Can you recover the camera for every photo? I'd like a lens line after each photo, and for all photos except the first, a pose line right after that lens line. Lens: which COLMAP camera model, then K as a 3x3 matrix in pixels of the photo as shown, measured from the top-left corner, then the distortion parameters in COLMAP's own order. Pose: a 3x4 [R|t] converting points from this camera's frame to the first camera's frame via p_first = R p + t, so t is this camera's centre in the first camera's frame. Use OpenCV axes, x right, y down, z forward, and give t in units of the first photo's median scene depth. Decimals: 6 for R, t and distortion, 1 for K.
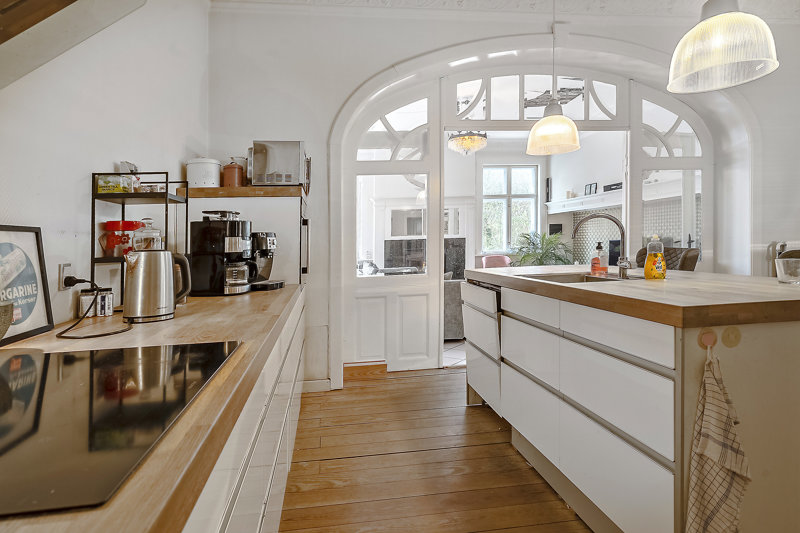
lens RADIAL K [[437.5, 0, 397.8], [0, 437.5, 261.4], [0, 0, 1]] dist [0.001692, 0.001246]
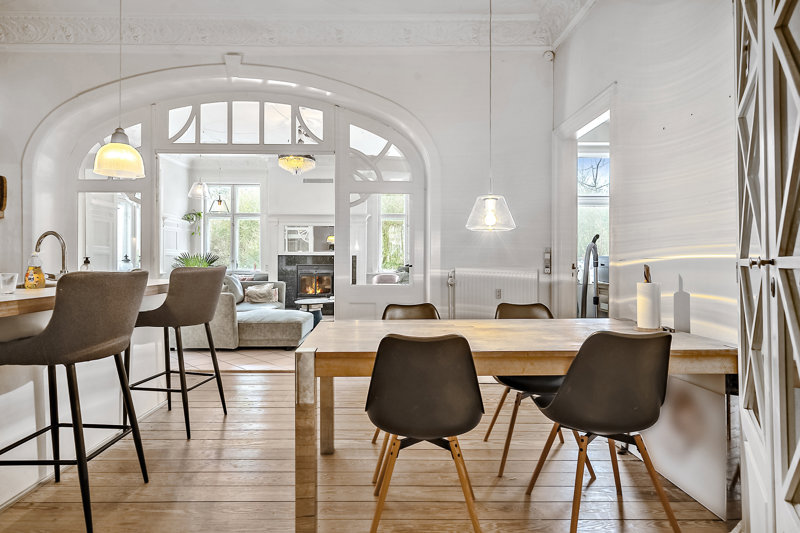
lens RADIAL K [[437.5, 0, 397.8], [0, 437.5, 261.4], [0, 0, 1]] dist [0.001692, 0.001246]
pose [[0.991494, 0.038808, -0.124228, 0.419422], [-0.043758, 0.998343, -0.037364, -0.008192], [0.122573, 0.042482, 0.991550, 0.005604]]
